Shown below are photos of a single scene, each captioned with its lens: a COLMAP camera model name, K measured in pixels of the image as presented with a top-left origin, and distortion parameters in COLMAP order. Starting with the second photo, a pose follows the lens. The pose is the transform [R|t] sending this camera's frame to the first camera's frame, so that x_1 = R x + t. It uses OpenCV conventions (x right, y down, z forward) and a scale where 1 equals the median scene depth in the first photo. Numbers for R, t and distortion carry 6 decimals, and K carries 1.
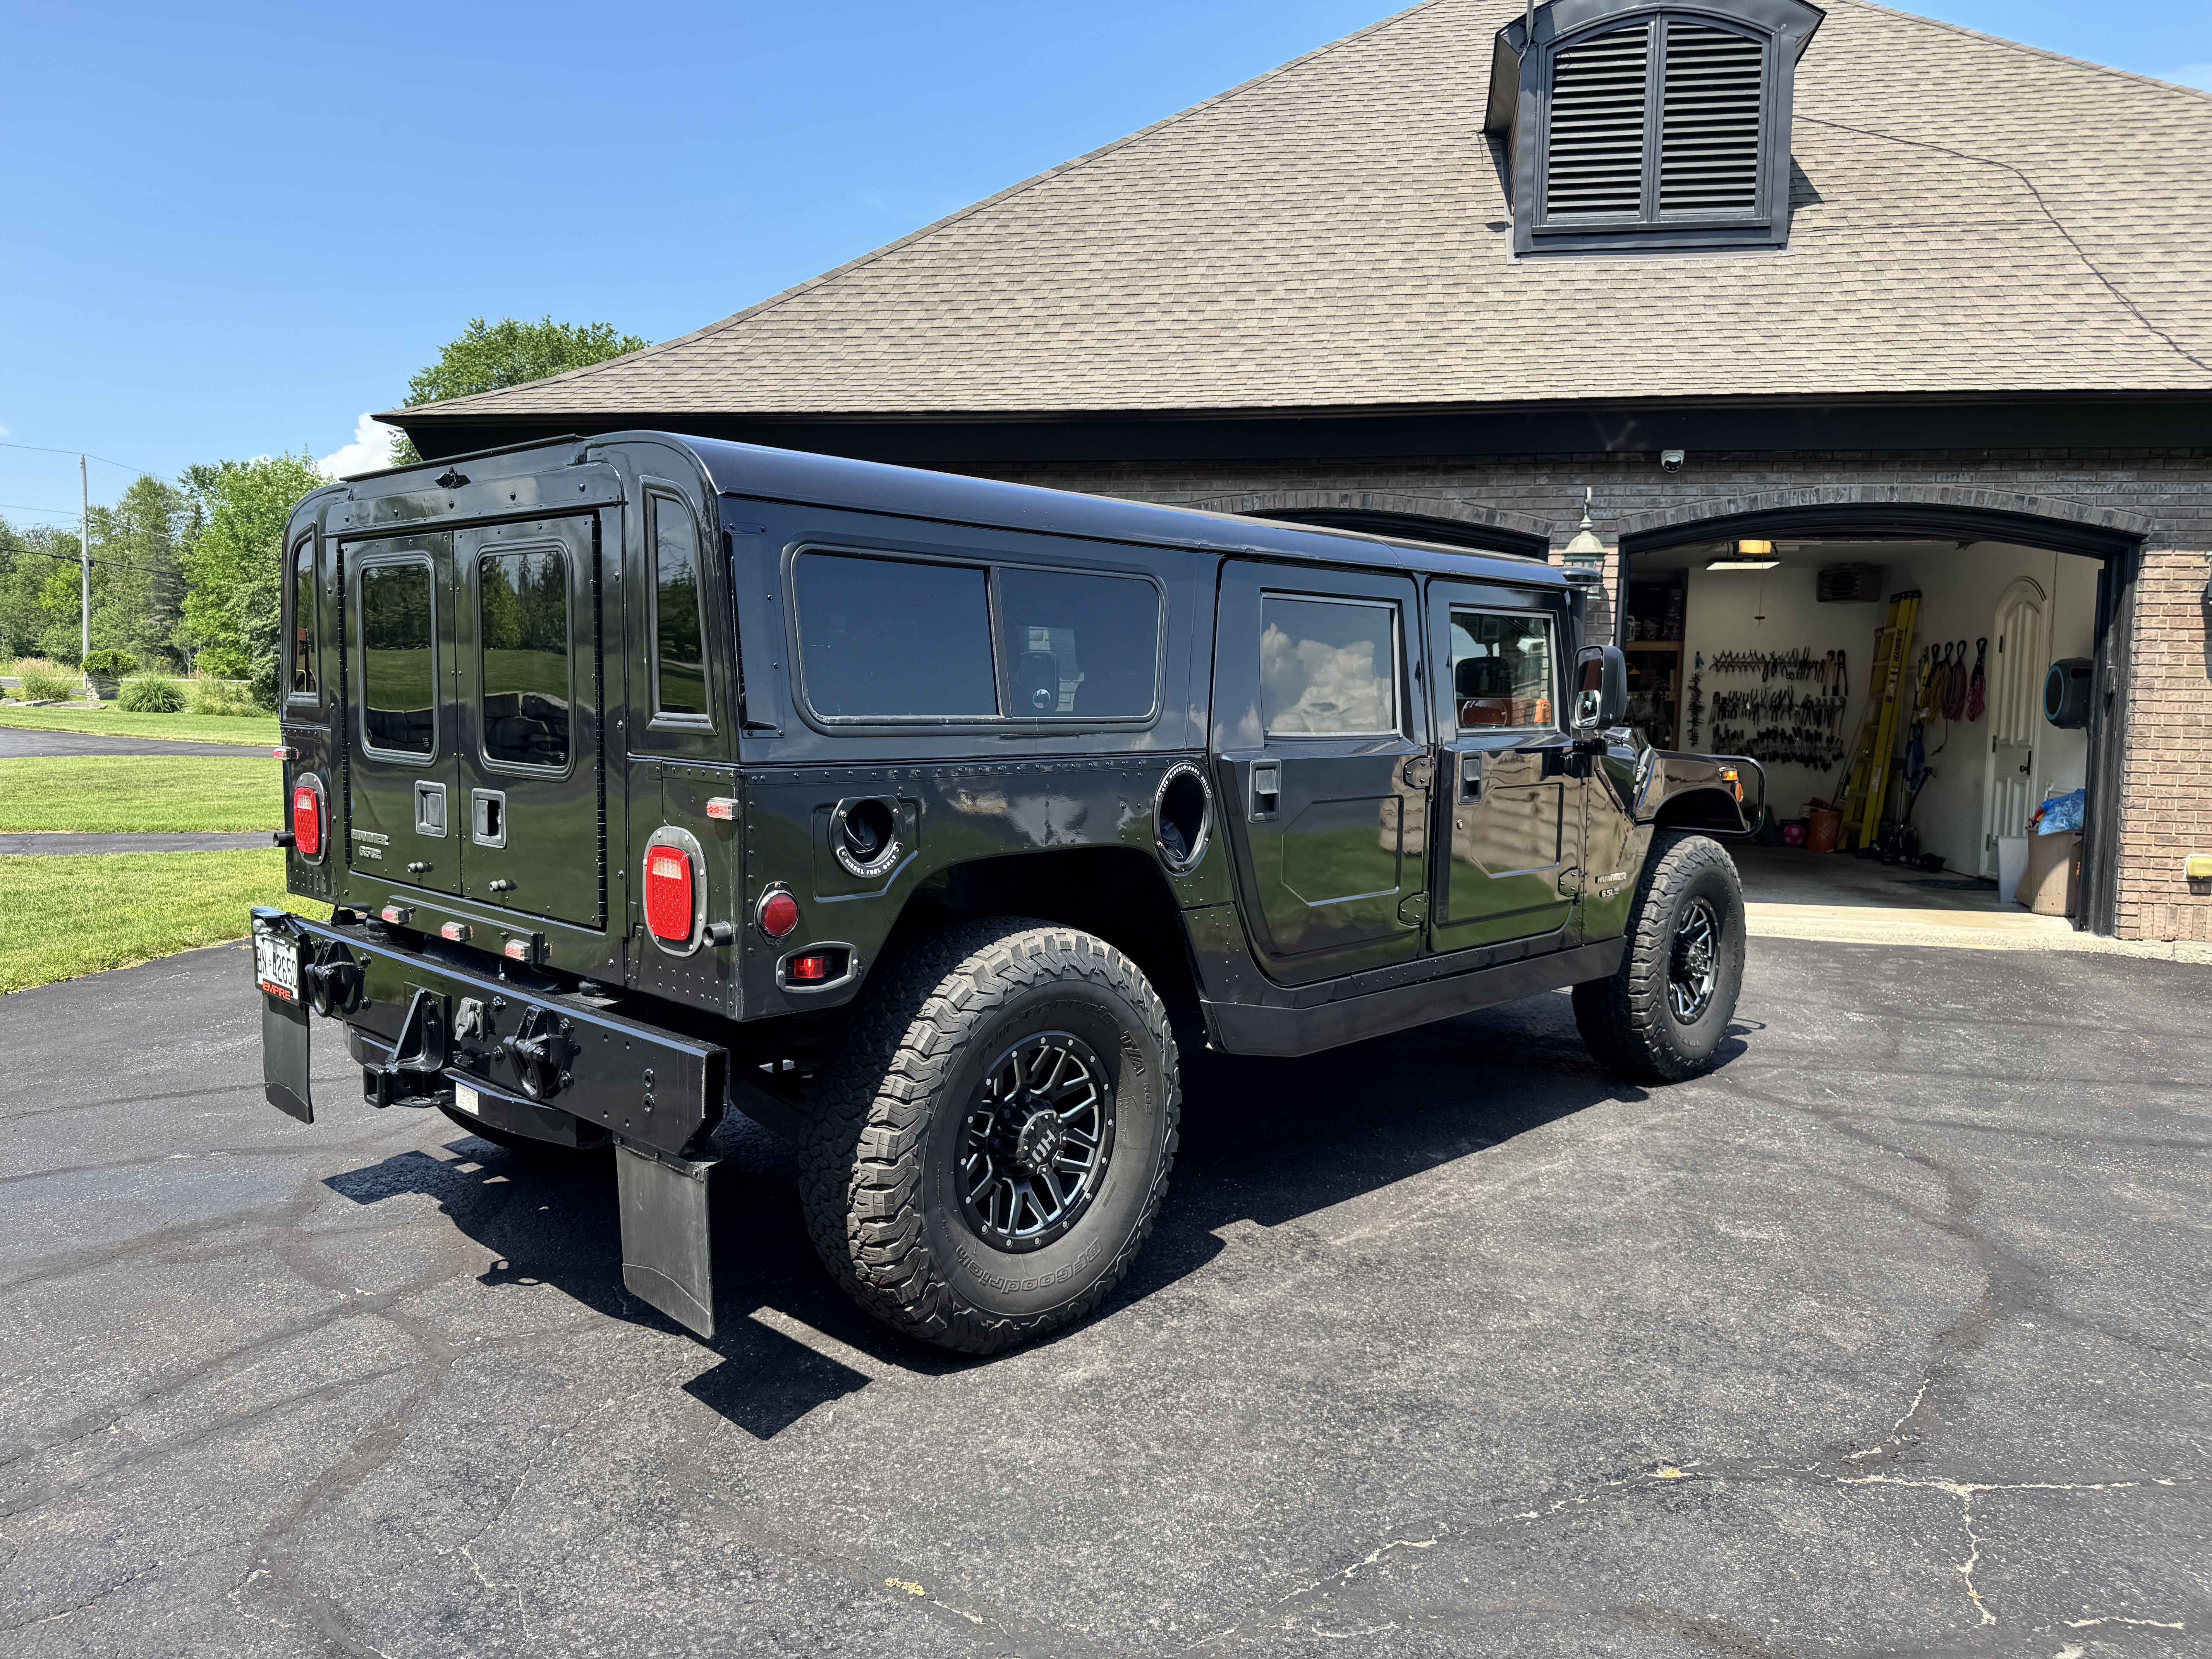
lens RADIAL K [[1553.6, 0, 1095.2], [0, 1553.6, 827.3], [0, 0, 1]] dist [0.062027, -0.091979]
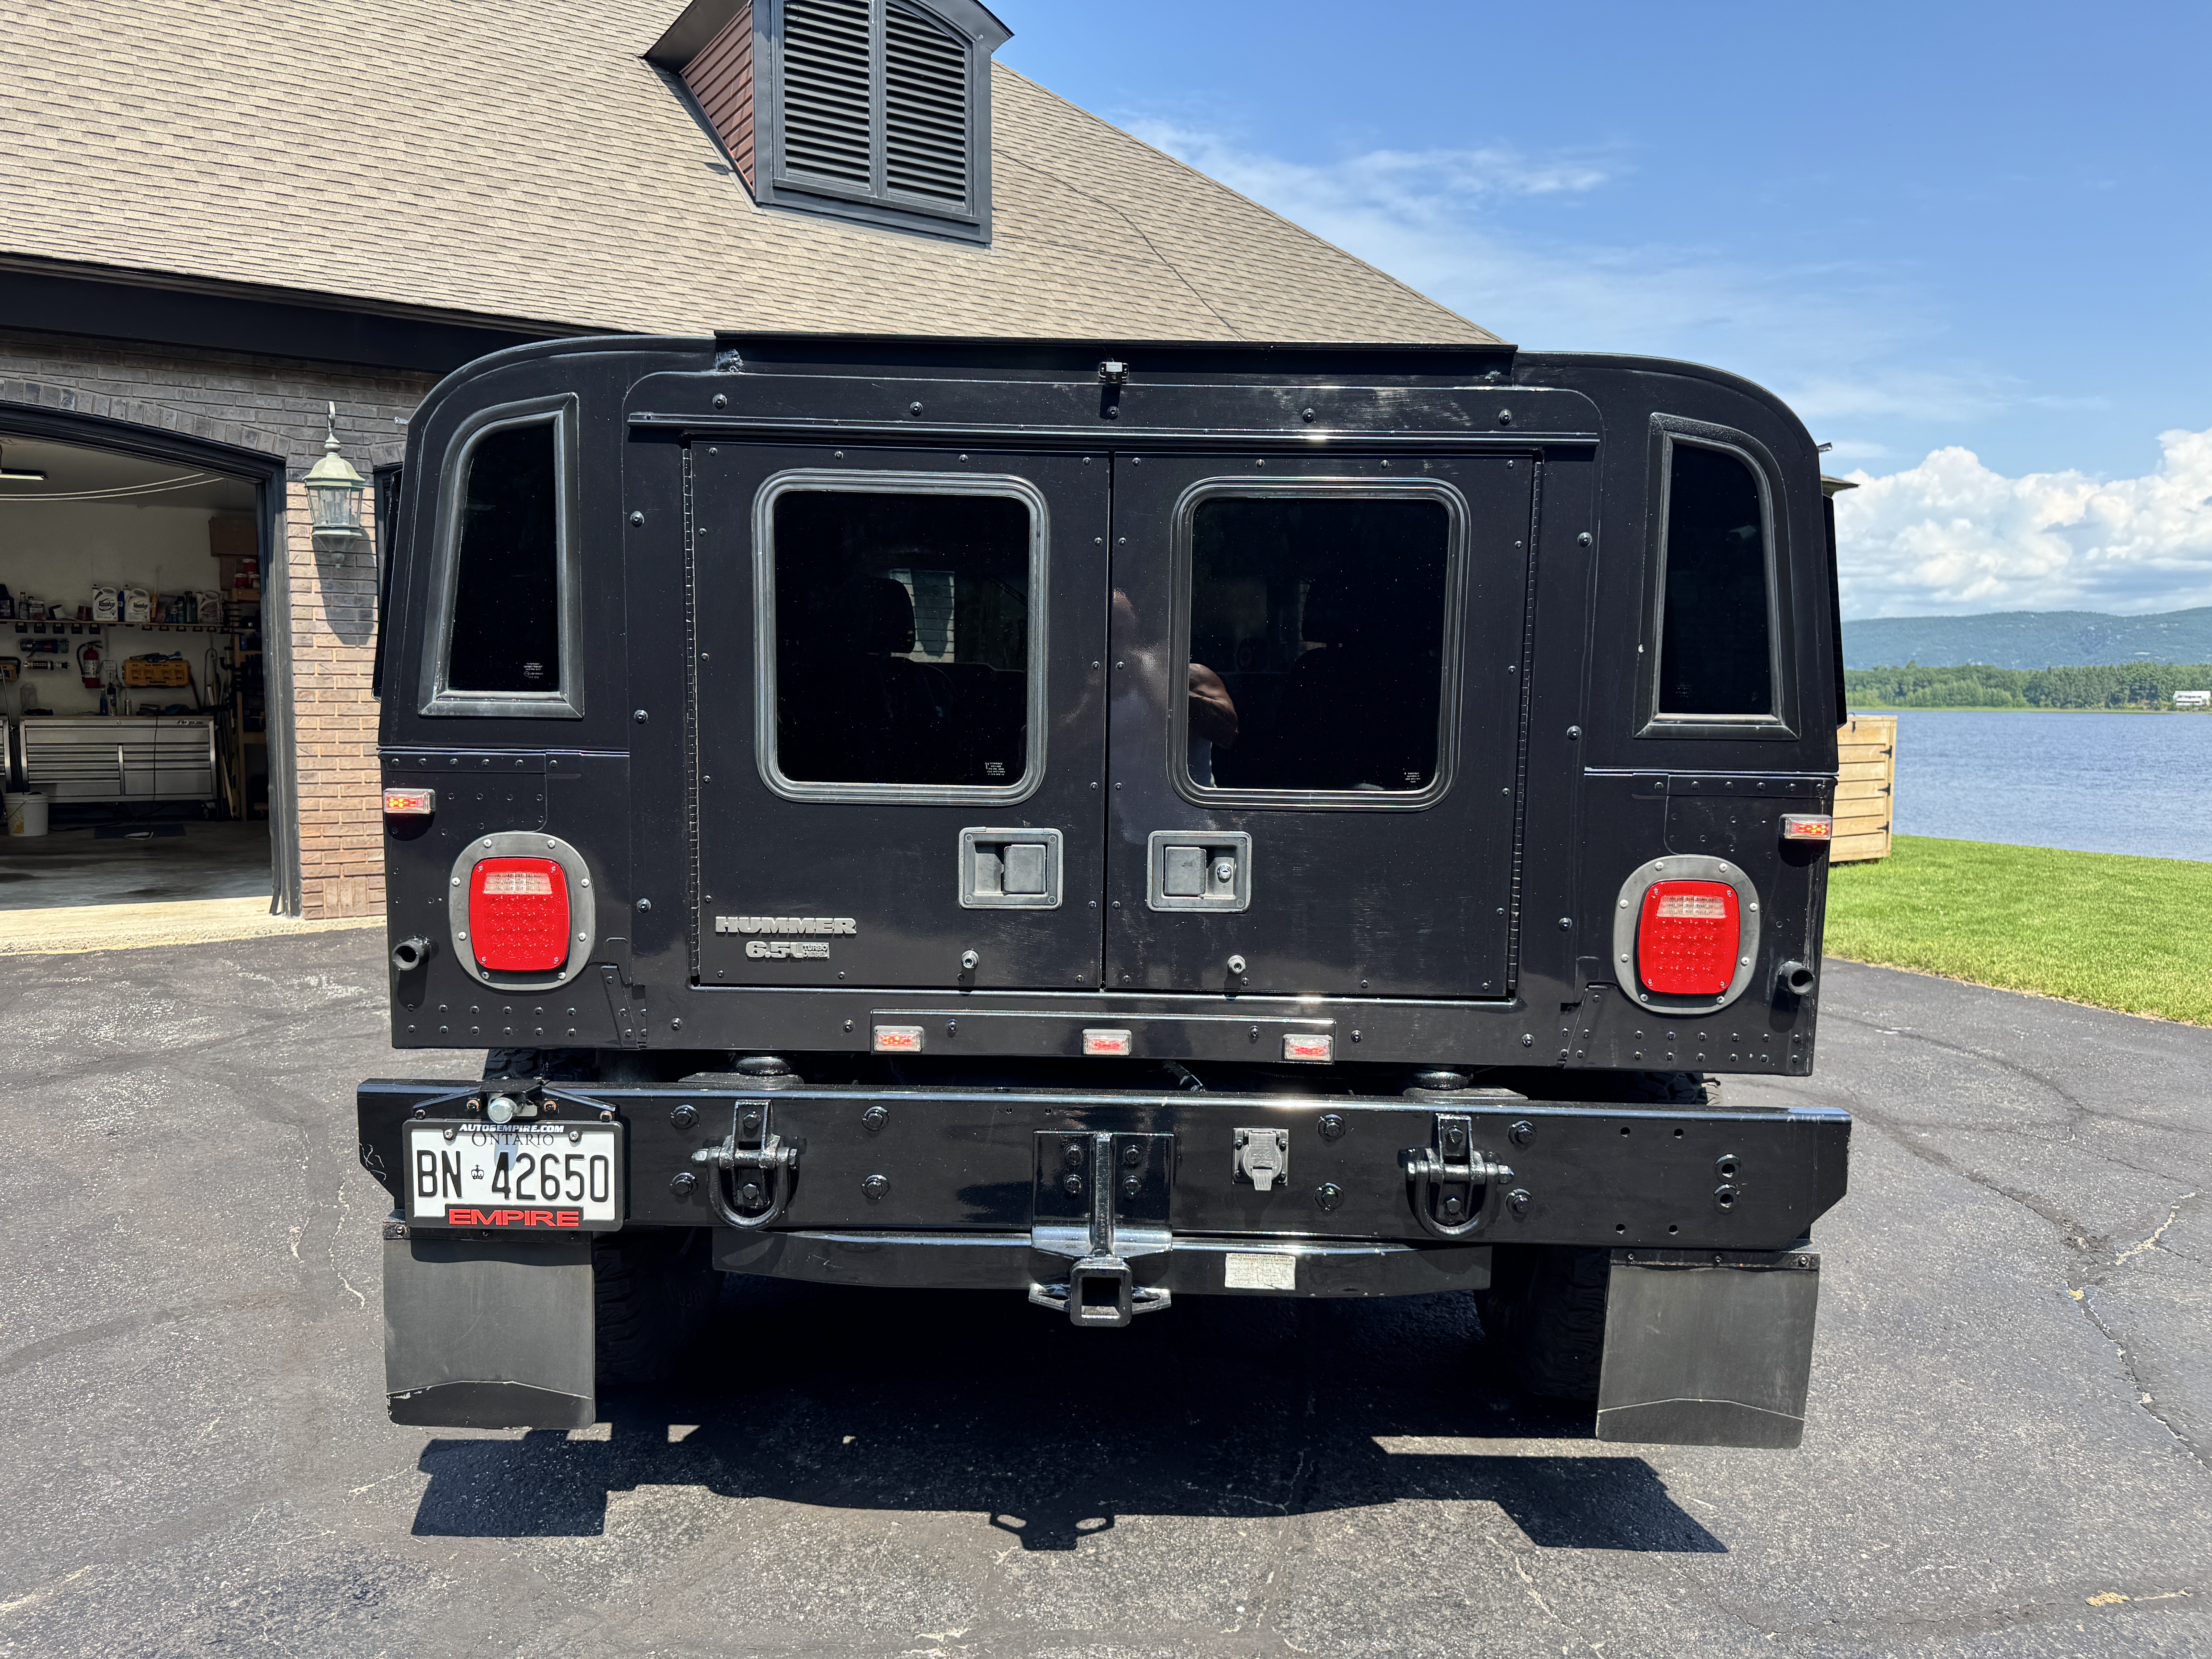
lens RADIAL K [[1553.6, 0, 1095.2], [0, 1553.6, 827.3], [0, 0, 1]] dist [0.062027, -0.091979]
pose [[0.725204, -0.077223, 0.684190, -0.761771], [0.059143, 0.997004, 0.049841, -0.053588], [-0.685989, 0.004320, 0.727599, 0.451614]]
